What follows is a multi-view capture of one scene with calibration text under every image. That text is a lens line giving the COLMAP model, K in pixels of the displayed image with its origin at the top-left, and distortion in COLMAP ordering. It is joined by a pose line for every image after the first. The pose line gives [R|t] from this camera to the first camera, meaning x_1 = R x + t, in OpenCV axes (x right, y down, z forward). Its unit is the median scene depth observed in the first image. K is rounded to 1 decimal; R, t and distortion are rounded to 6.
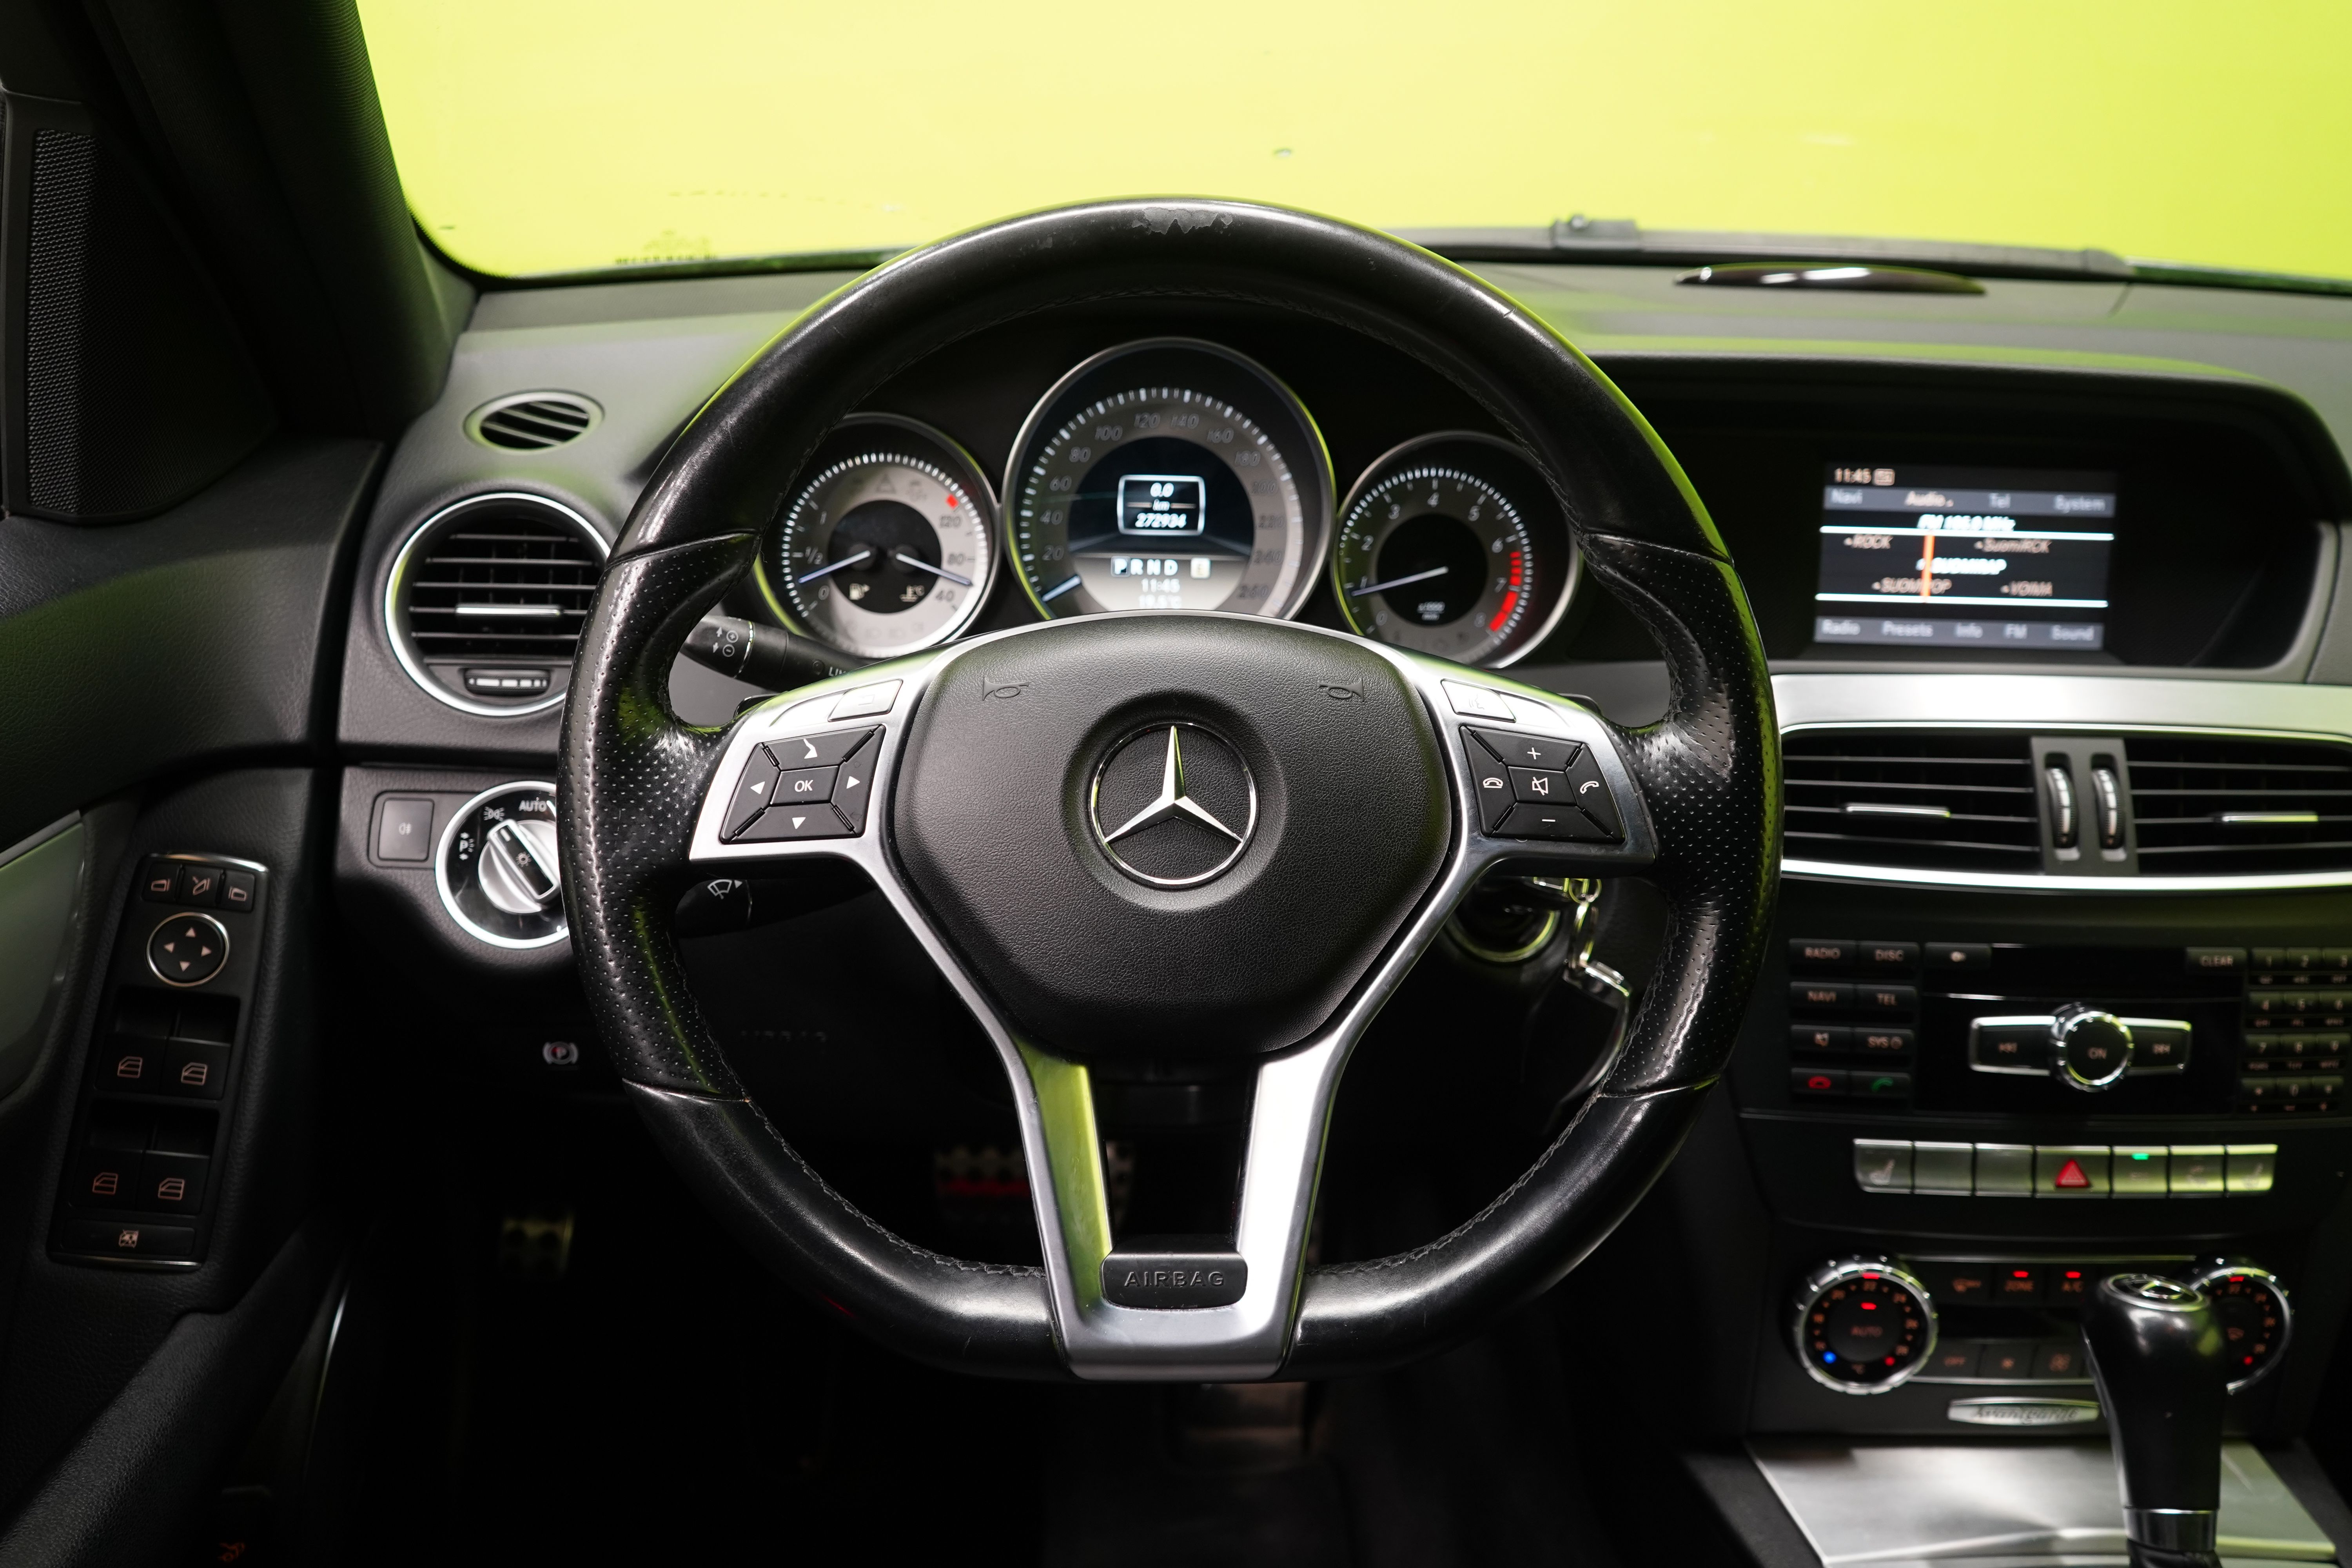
lens RADIAL K [[2000.1, 0, 1176.0], [0, 2000.1, 784.0], [0, 0, 1]] dist [-0.003283, 0.005730]
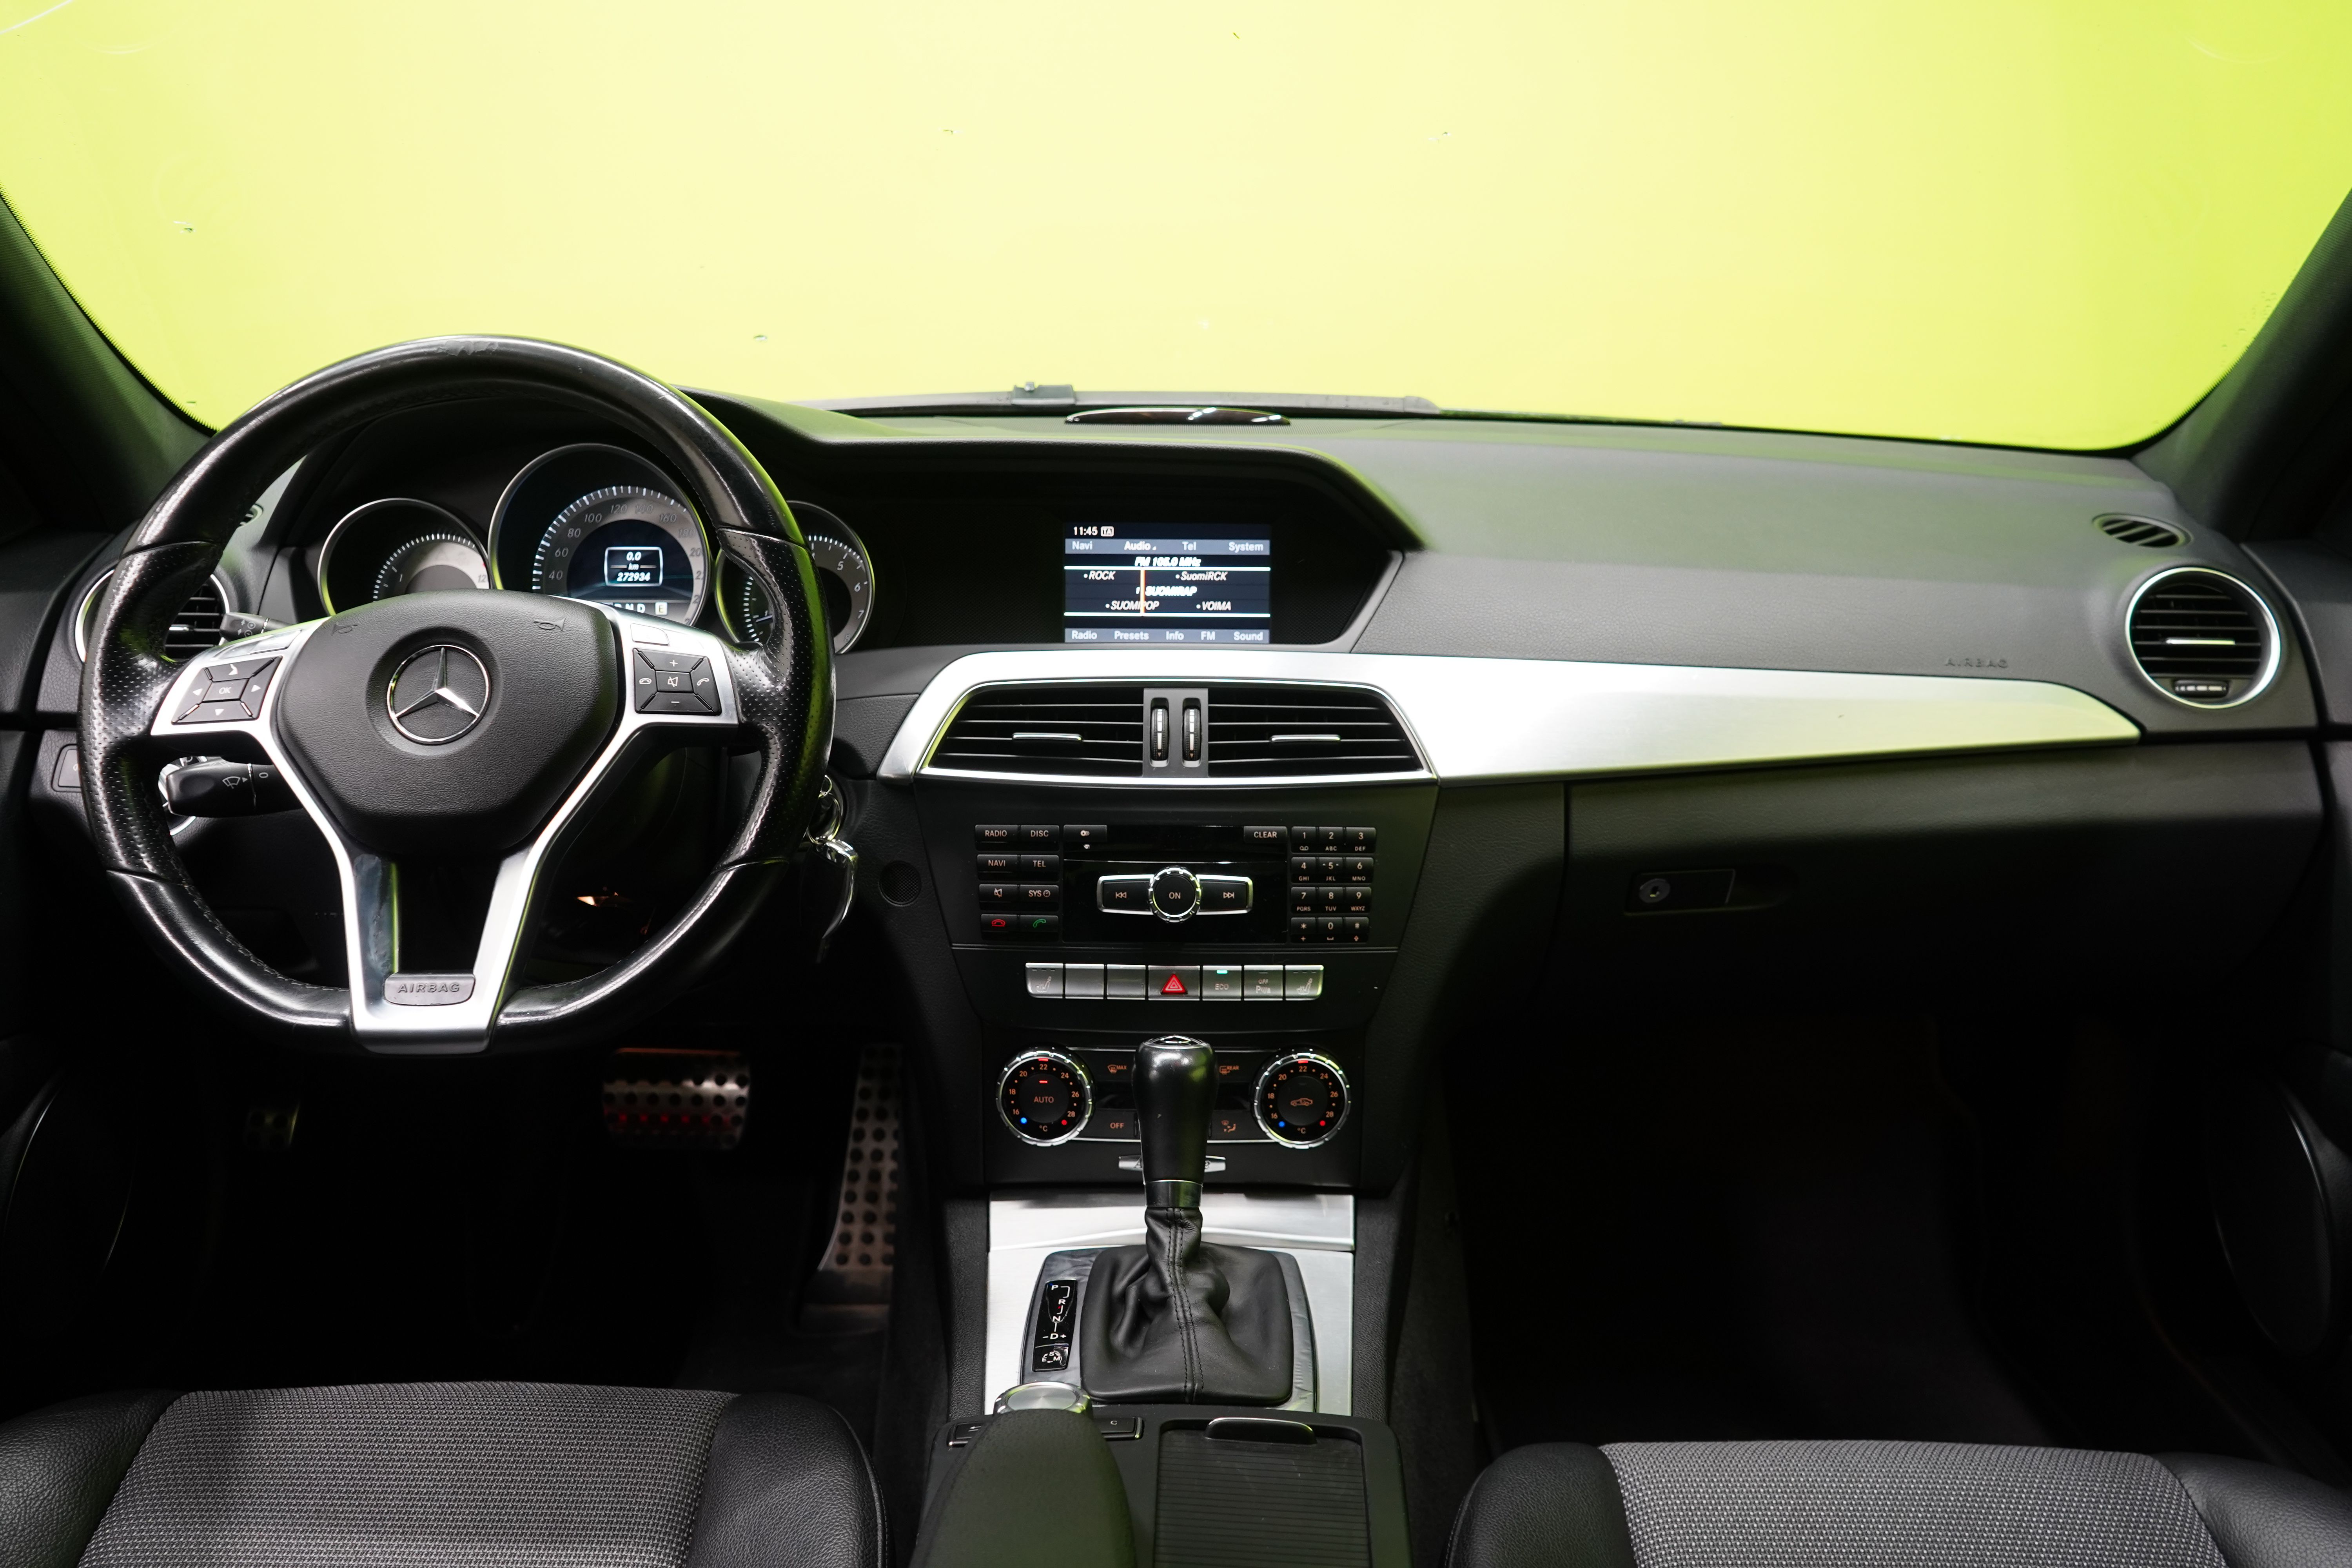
lens RADIAL K [[1824.6, 0, 1176.0], [0, 1824.6, 784.0], [0, 0, 1]] dist [-0.007398, -0.002697]
pose [[0.998261, -0.019080, -0.055777, 0.521286], [0.012817, 0.993787, -0.110560, 0.195101], [0.057540, 0.109653, 0.992303, -0.328493]]
